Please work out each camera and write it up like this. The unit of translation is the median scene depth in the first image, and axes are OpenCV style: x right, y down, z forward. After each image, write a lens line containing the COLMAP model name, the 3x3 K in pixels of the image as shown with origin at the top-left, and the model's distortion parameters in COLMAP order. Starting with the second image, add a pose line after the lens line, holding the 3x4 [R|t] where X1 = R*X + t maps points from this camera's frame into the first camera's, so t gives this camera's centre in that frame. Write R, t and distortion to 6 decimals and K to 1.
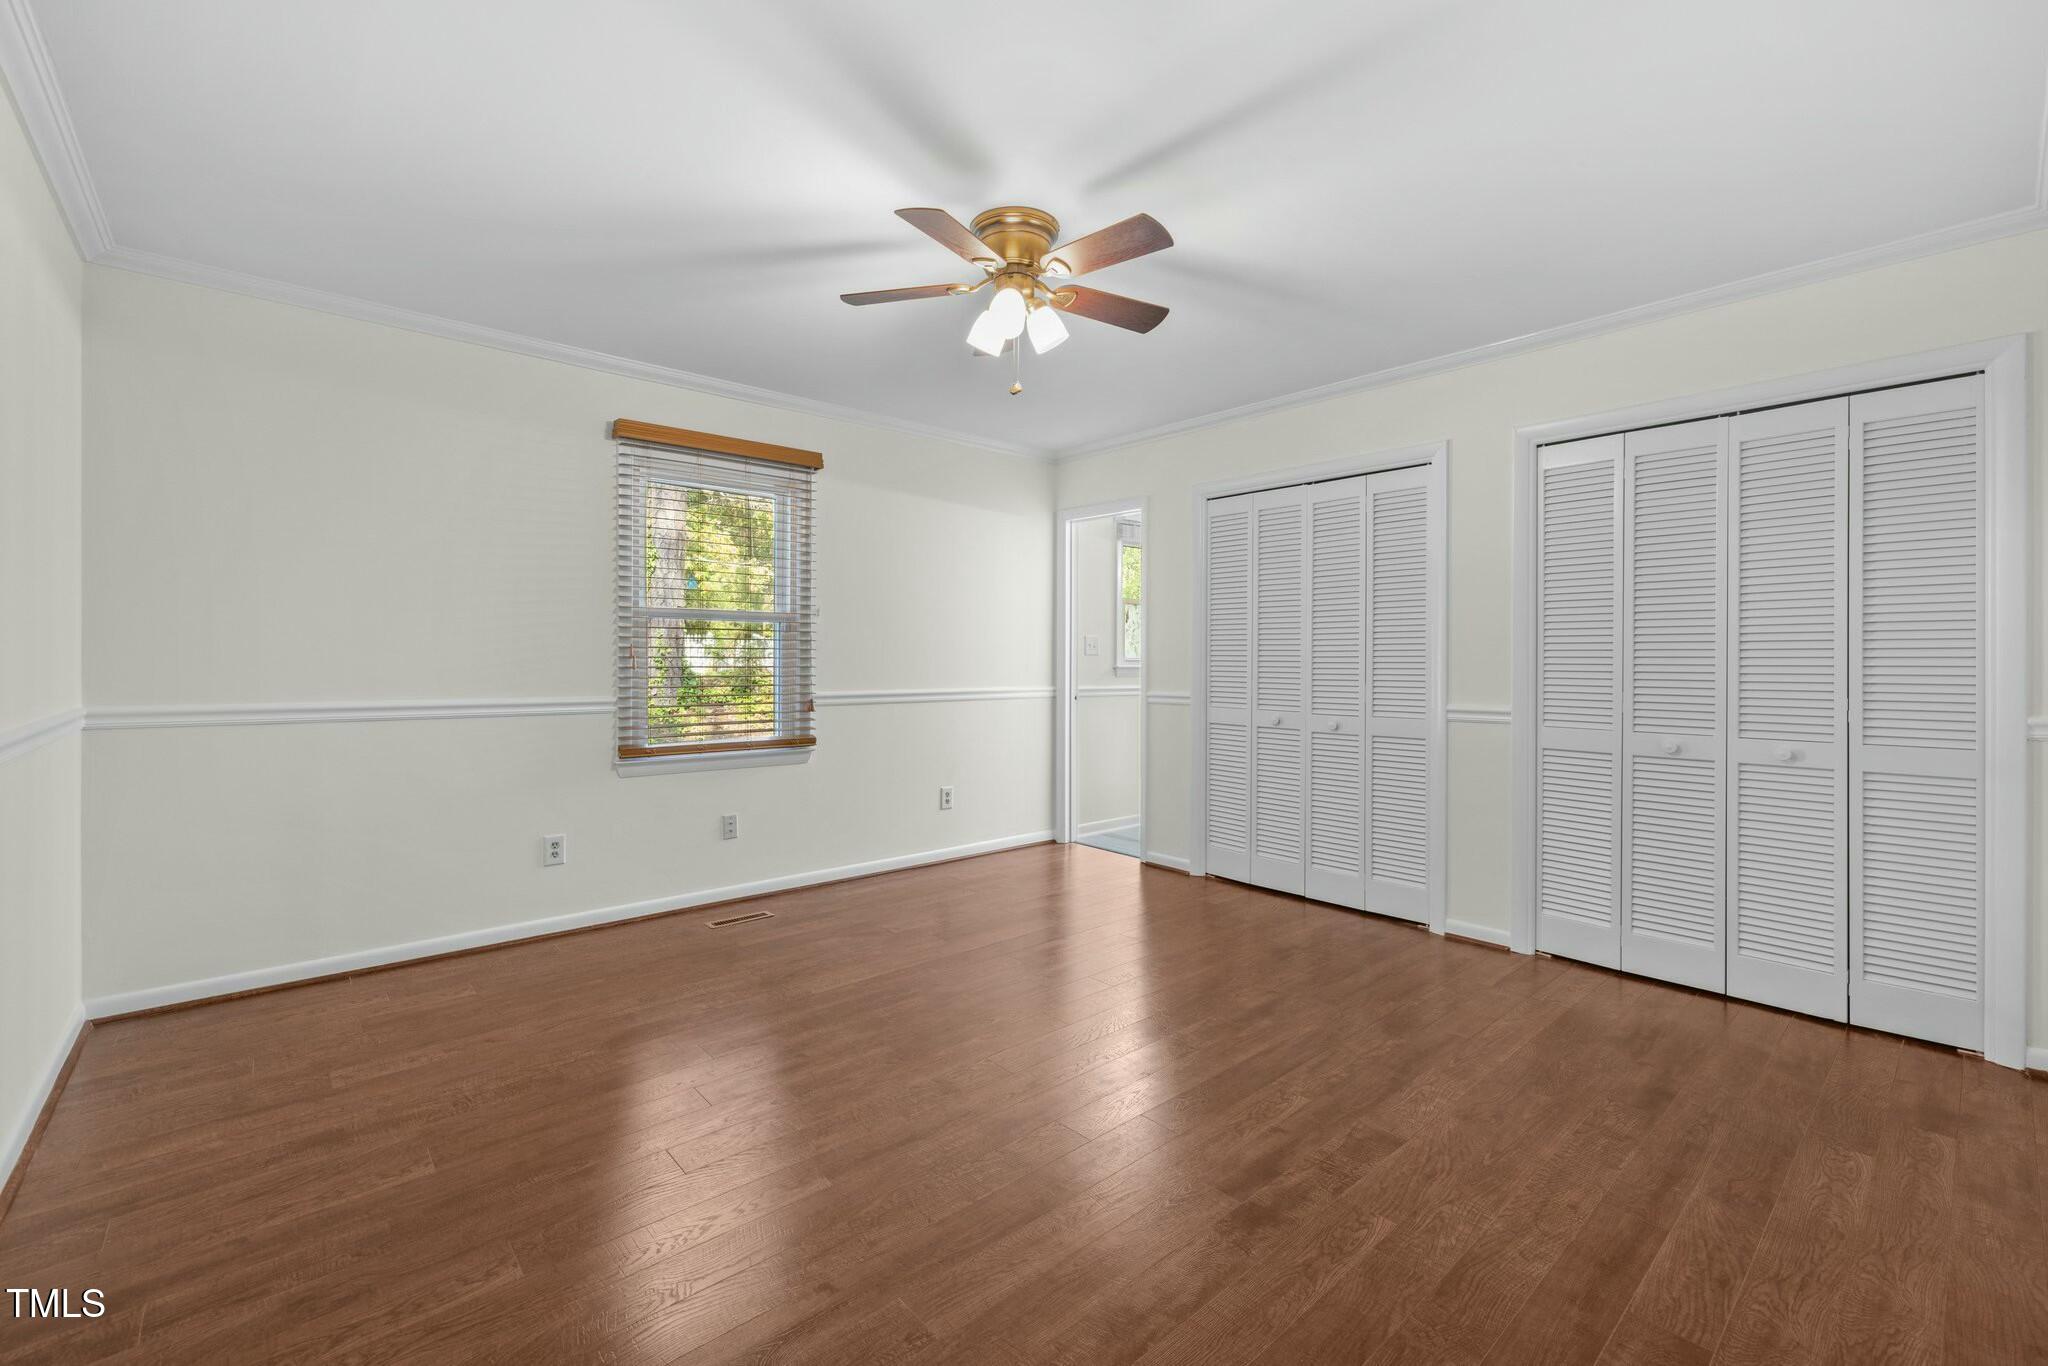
lens RADIAL K [[861.6, 0, 1017.0], [0, 861.6, 656.8], [0, 0, 1]] dist [0.002431, 0.000509]
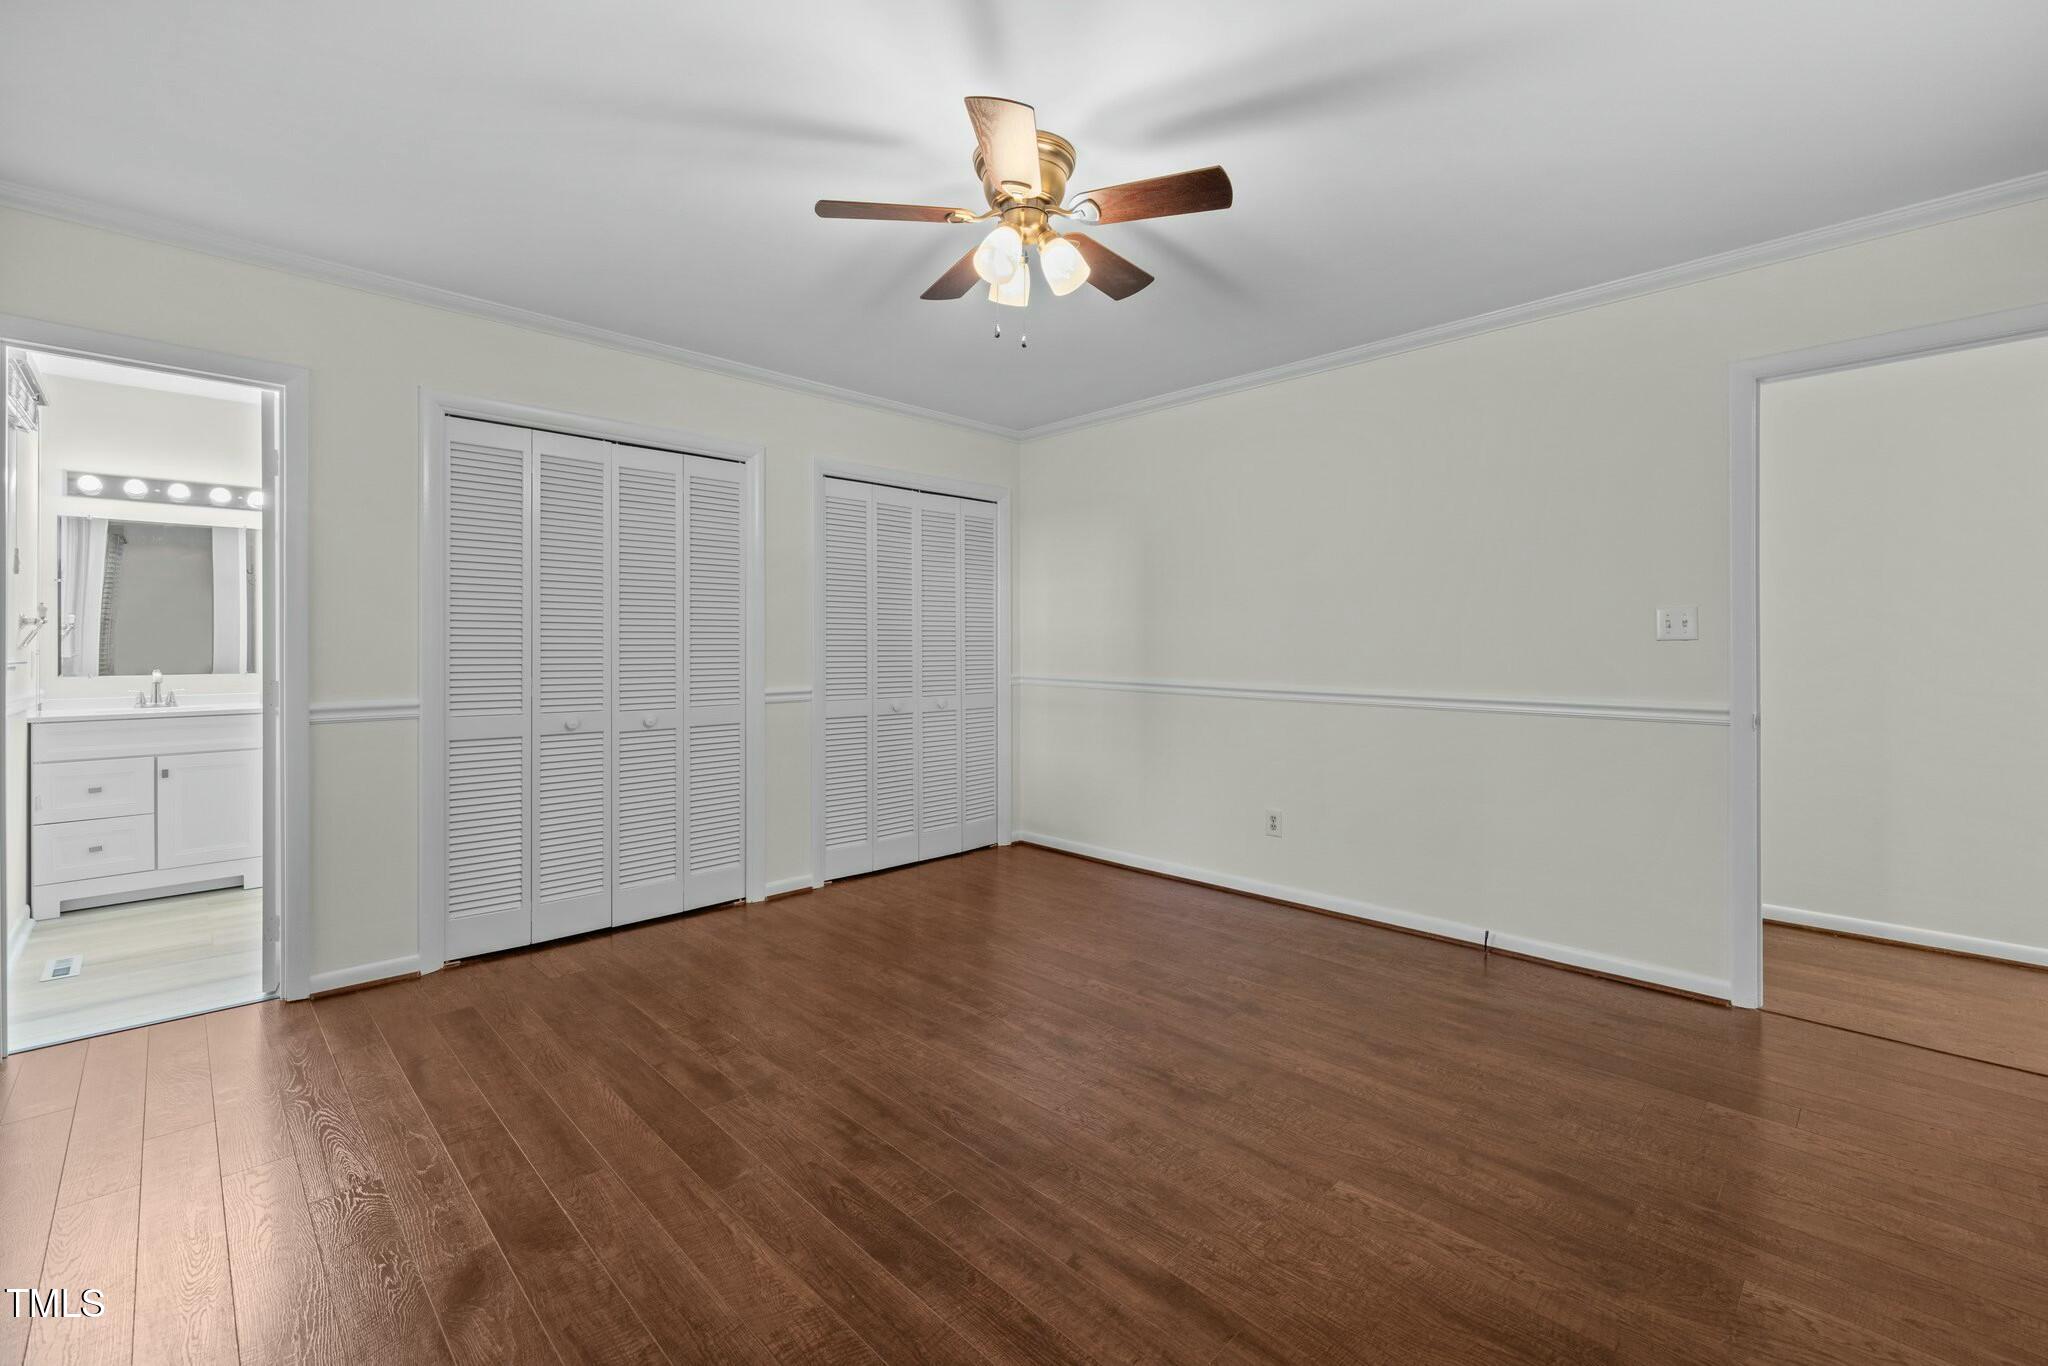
lens RADIAL K [[861.6, 0, 1017.0], [0, 861.6, 656.8], [0, 0, 1]] dist [0.002431, 0.000509]
pose [[-0.051620, -0.014623, 0.998560, -0.618621], [-0.003745, 0.999889, 0.014449, -0.002870], [-0.998660, -0.002994, -0.051669, 0.747200]]
